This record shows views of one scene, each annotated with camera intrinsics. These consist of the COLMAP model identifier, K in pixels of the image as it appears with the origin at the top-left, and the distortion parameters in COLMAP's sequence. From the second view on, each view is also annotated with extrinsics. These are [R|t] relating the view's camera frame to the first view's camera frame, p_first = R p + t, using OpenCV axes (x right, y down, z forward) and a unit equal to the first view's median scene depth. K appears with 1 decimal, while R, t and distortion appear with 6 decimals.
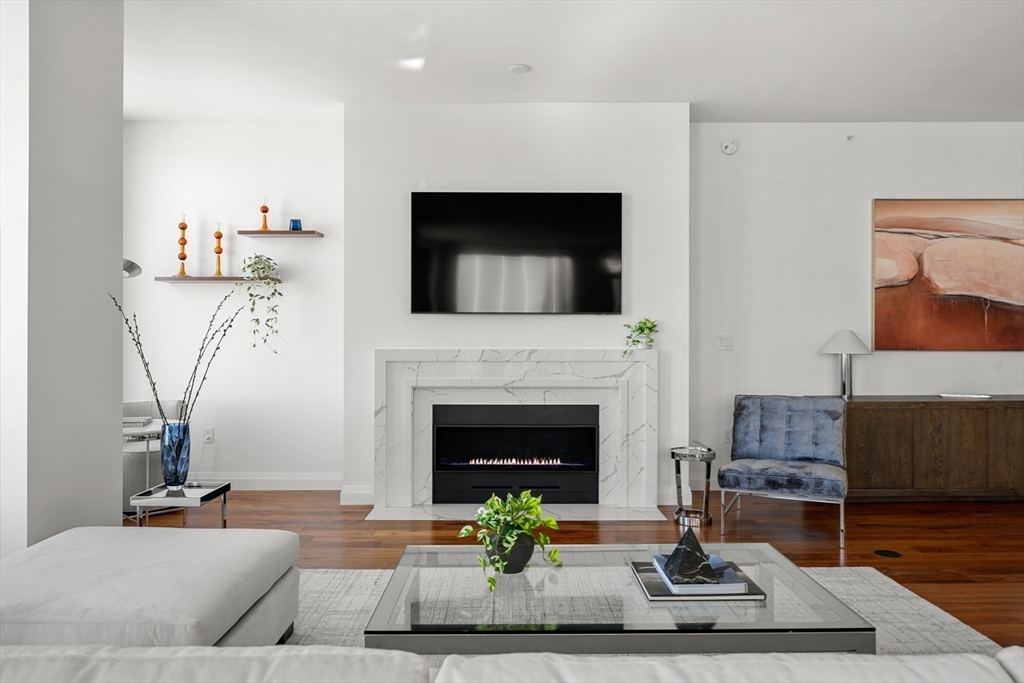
lens RADIAL K [[709.6, 0, 512.9], [0, 709.6, 337.1], [0, 0, 1]] dist [-0.001277, -0.000358]
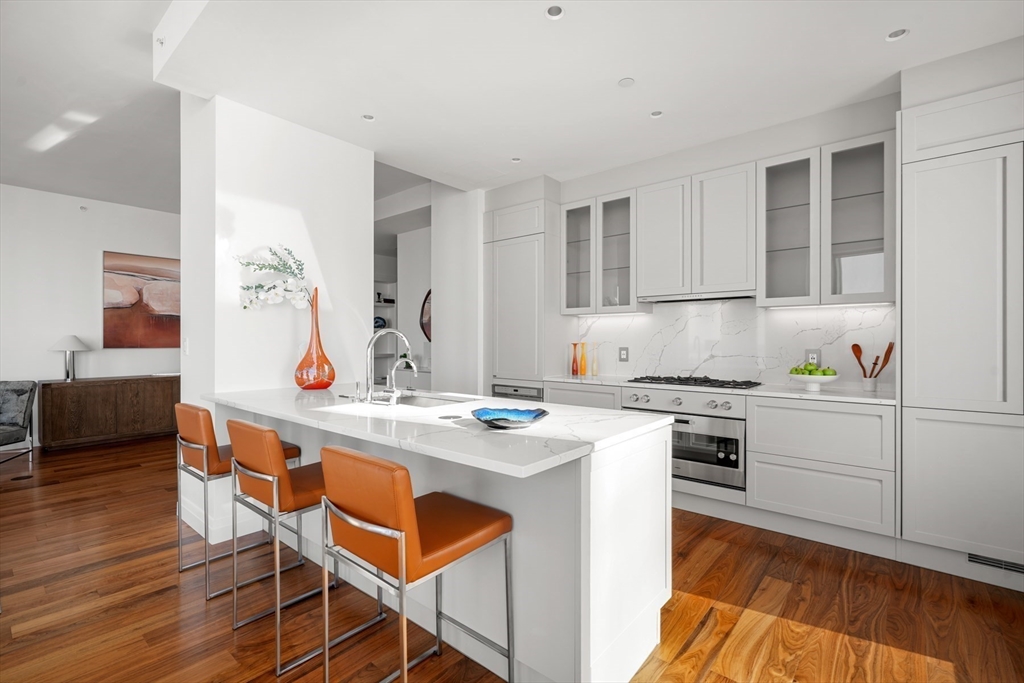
lens RADIAL K [[462.6, 0, 511.7], [0, 462.6, 341.9], [0, 0, 1]] dist [0.000087, -0.000077]
pose [[0.646396, -0.003526, 0.762994, 0.314803], [0.000785, 0.999992, 0.003956, 0.001285], [-0.763001, -0.001958, 0.646394, -0.339581]]
